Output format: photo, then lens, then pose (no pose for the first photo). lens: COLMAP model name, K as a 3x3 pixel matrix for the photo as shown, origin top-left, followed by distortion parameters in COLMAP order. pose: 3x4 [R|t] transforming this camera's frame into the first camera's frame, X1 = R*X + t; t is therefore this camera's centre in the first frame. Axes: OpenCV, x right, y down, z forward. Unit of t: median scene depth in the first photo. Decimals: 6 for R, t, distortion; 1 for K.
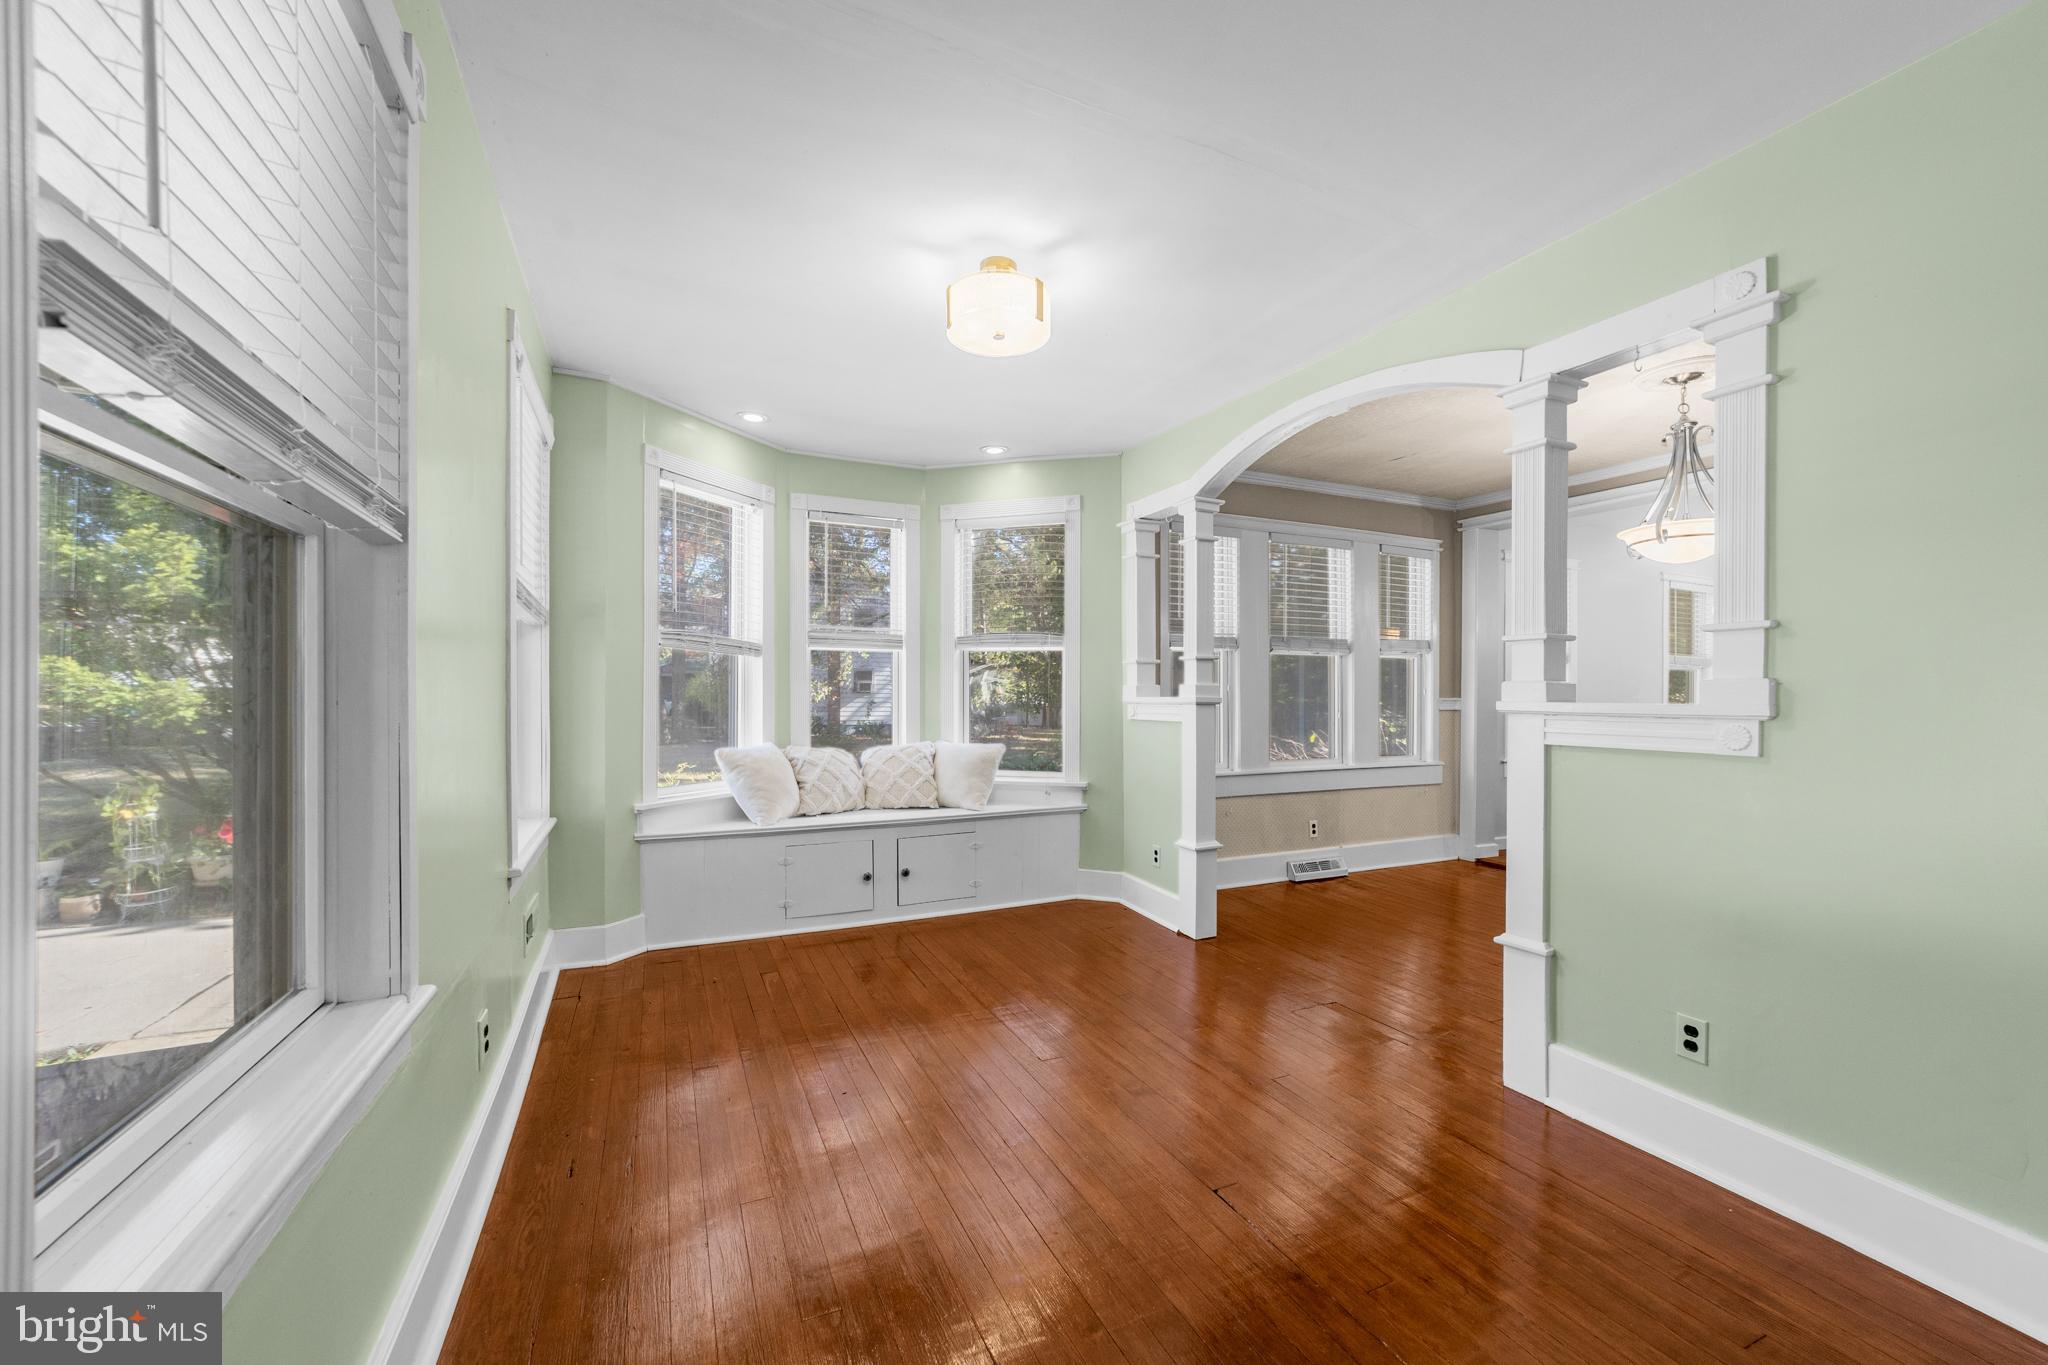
lens RADIAL K [[774.7, 0, 1022.4], [0, 774.7, 669.9], [0, 0, 1]] dist [-0.020109, 0.000043]
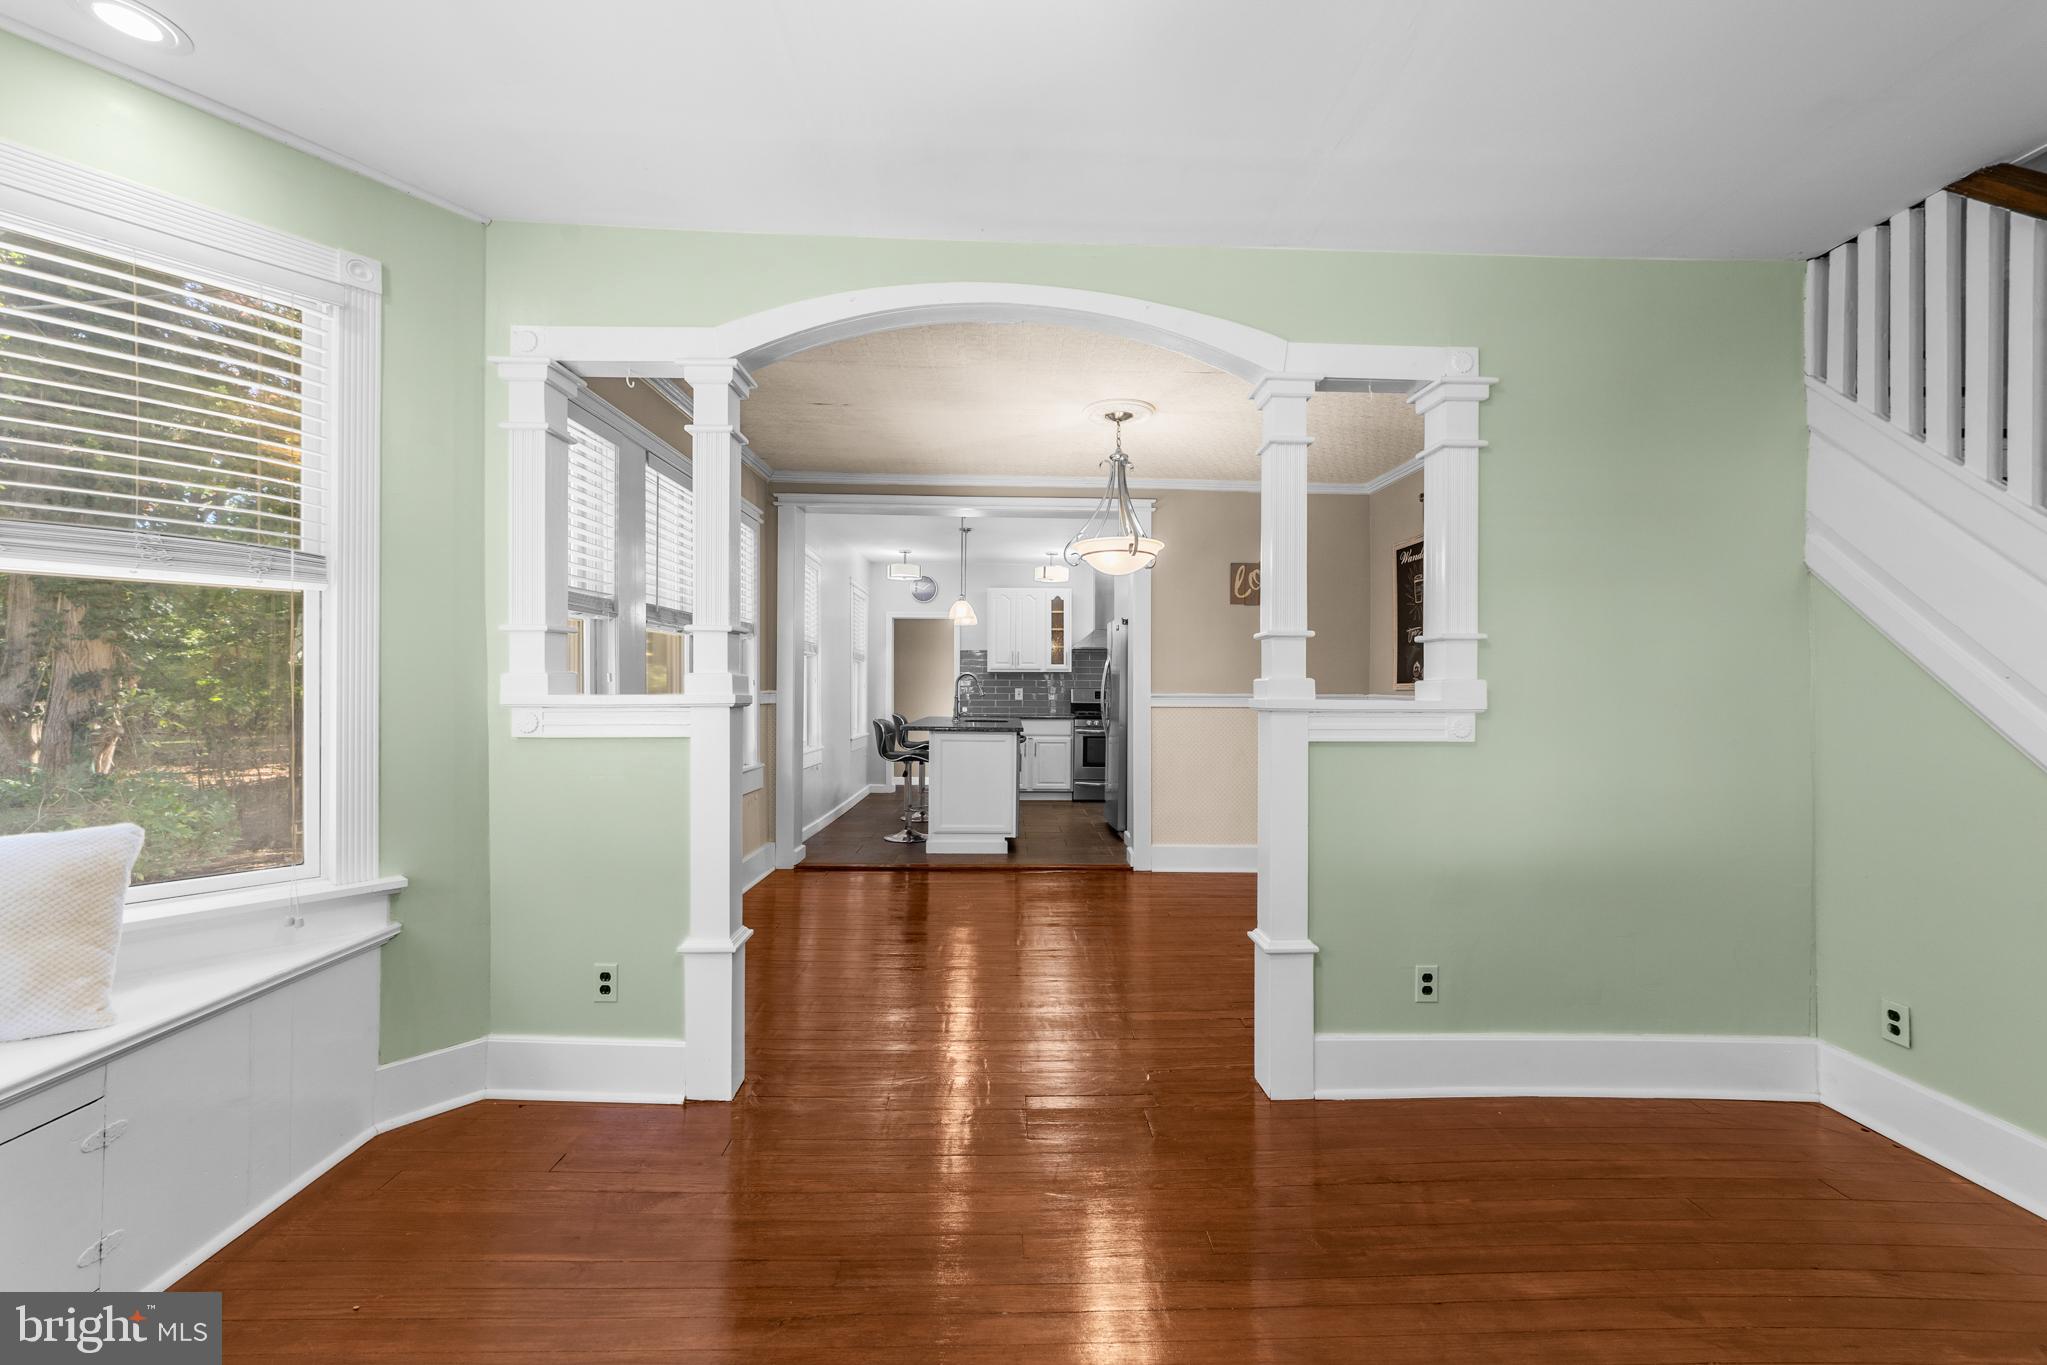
lens RADIAL K [[796.8, 0, 998.5], [0, 796.8, 667.8], [0, 0, 1]] dist [-0.002629, -0.000221]
pose [[0.396994, 0.014666, 0.917704, -0.241197], [-0.030322, 0.999536, -0.002857, 0.008640], [-0.917320, -0.026693, 0.397254, 0.521906]]
